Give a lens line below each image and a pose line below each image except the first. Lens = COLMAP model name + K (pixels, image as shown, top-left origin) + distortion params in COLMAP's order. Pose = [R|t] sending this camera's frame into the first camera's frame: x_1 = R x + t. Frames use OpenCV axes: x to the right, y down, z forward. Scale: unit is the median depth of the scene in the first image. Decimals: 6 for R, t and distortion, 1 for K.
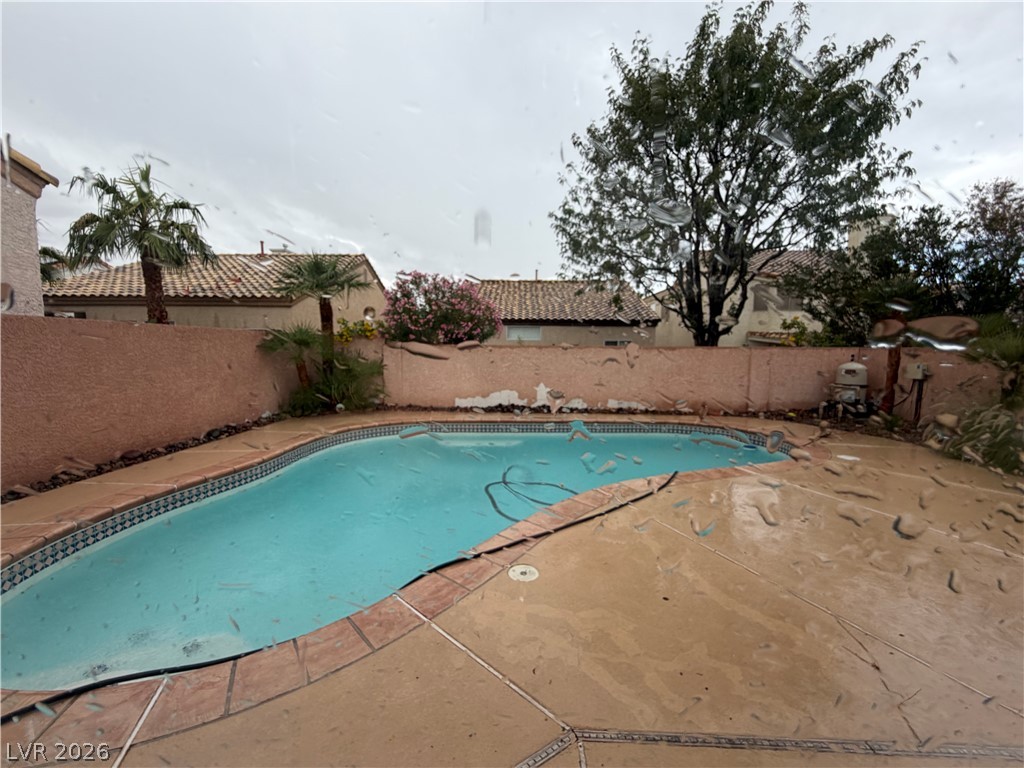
lens RADIAL K [[413.5, 0, 512.0], [0, 413.5, 384.0], [0, 0, 1]] dist [-0.000581, 0.000411]
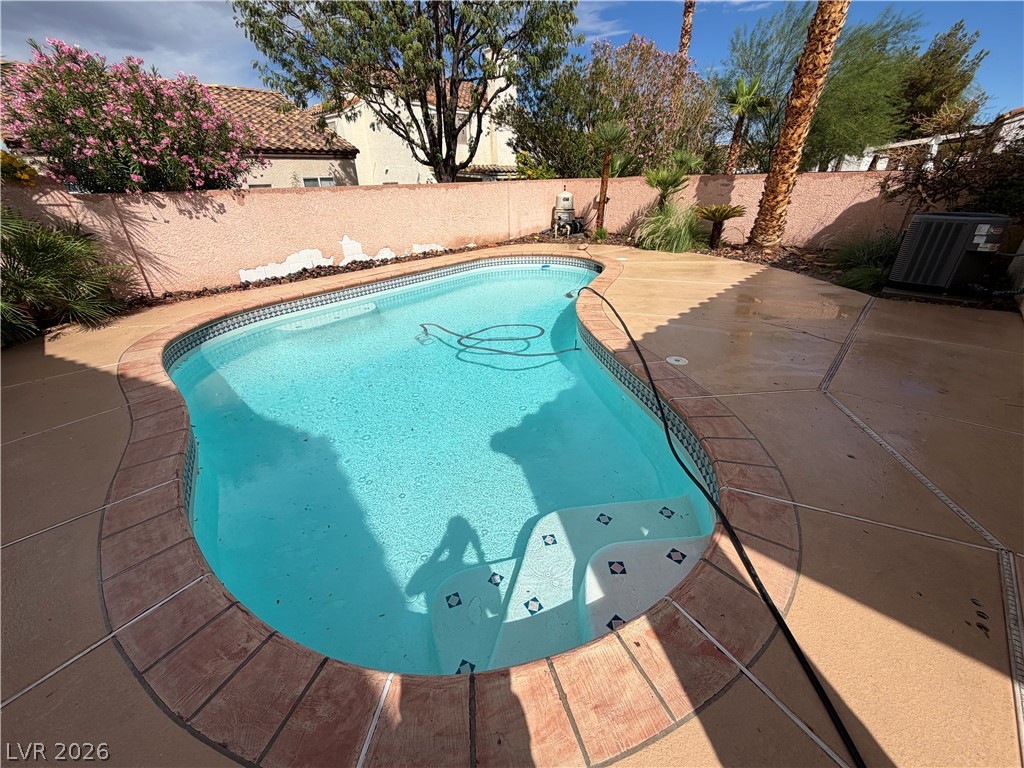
lens RADIAL K [[413.5, 0, 512.0], [0, 413.5, 384.0], [0, 0, 1]] dist [-0.000581, 0.000411]
pose [[0.650558, -0.355987, 0.670856, -0.389866], [0.093552, 0.914173, 0.394381, -0.025279], [-0.753673, -0.193808, 0.628026, 0.150284]]
